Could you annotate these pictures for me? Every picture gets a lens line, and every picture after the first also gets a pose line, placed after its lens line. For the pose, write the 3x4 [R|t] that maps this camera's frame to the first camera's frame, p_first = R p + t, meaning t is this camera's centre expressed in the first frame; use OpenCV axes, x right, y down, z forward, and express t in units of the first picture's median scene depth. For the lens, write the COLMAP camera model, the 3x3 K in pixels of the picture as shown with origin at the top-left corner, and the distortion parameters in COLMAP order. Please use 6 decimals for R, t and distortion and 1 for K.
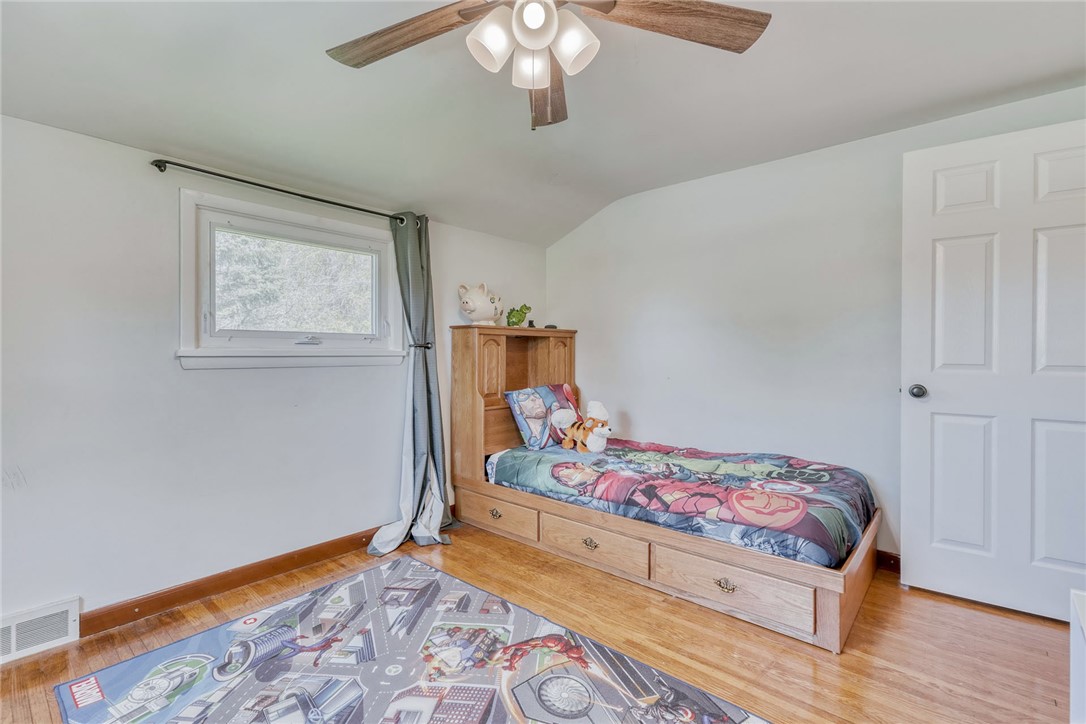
lens RADIAL K [[488.9, 0, 543.5], [0, 488.9, 353.9], [0, 0, 1]] dist [0.001704, 0.002490]
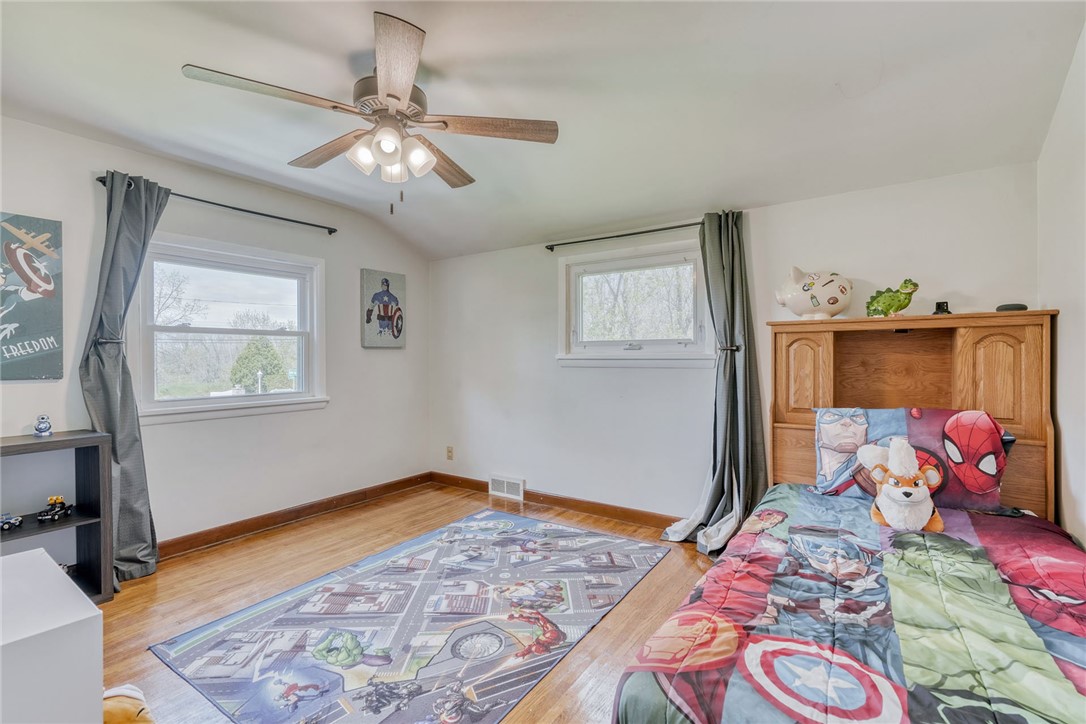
lens RADIAL K [[488.9, 0, 542.9], [0, 488.9, 363.2], [0, 0, 1]] dist [0.001704, 0.002490]
pose [[0.114740, 0.012089, -0.993322, 0.944707], [0.002193, 0.999920, 0.012423, -0.001863], [0.993393, -0.003604, 0.114704, 0.783286]]
